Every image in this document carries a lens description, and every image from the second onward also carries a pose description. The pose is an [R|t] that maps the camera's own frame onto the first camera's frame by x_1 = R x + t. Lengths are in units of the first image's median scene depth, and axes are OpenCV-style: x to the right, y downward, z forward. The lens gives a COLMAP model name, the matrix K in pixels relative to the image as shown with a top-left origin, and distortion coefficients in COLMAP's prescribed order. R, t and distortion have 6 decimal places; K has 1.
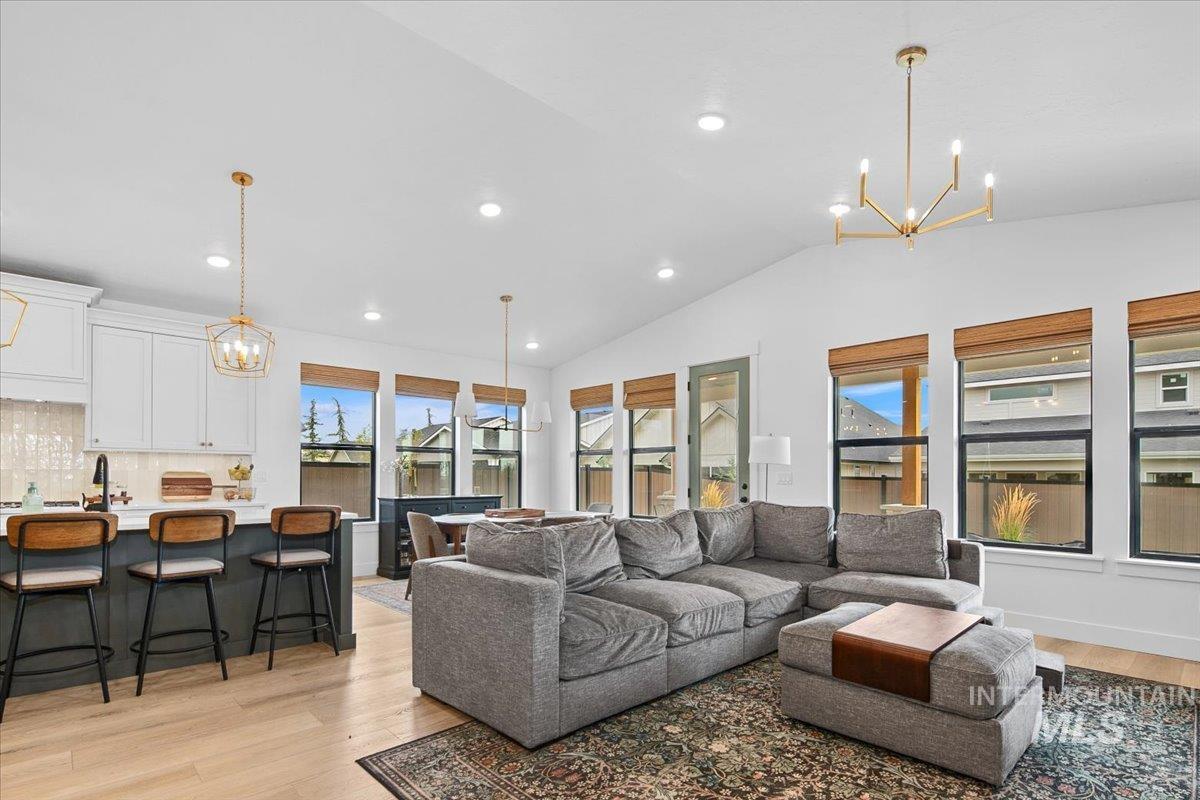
lens RADIAL K [[585.1, 0, 598.4], [0, 585.1, 470.6], [0, 0, 1]] dist [0.001902, -0.000624]
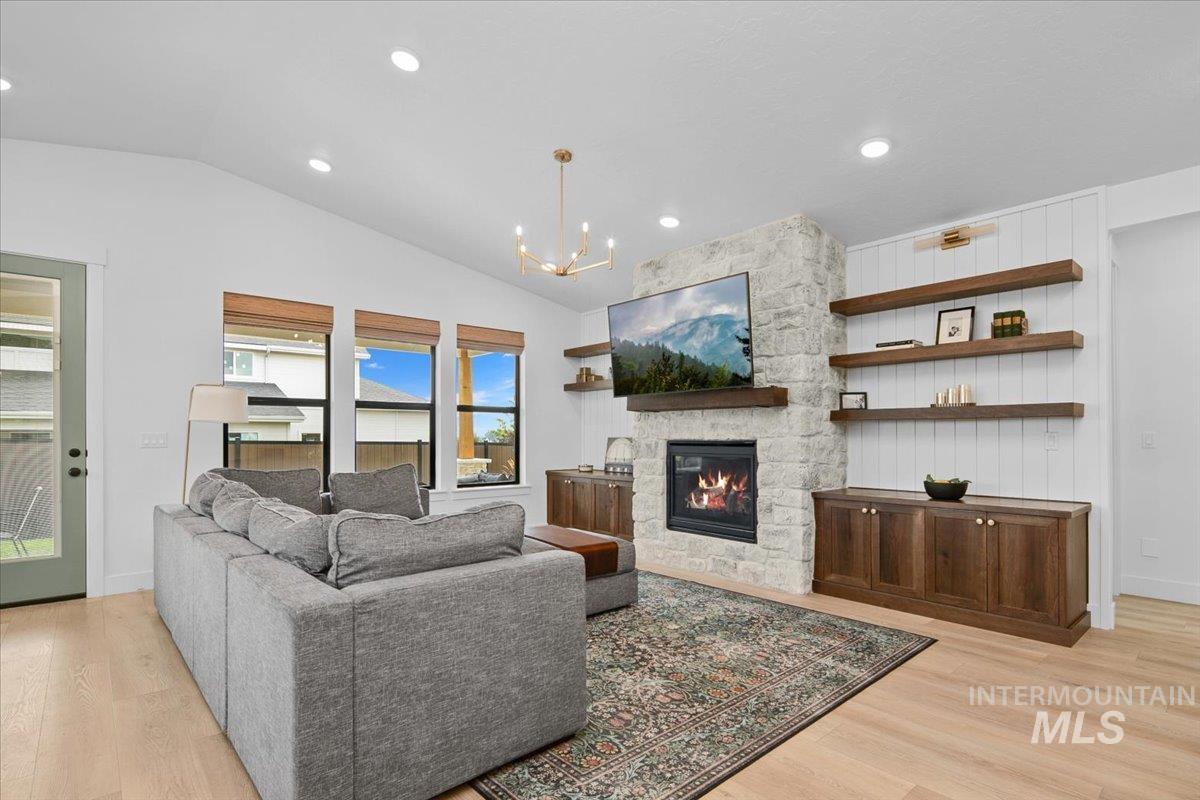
lens RADIAL K [[585.6, 0, 598.7], [0, 585.6, 432.1], [0, 0, 1]] dist [0.009772, -0.009810]
pose [[0.033976, 0.003078, 0.999418, -0.440918], [-0.006426, 0.999975, -0.002861, 0.000859], [-0.999402, -0.006325, 0.033995, 0.395188]]
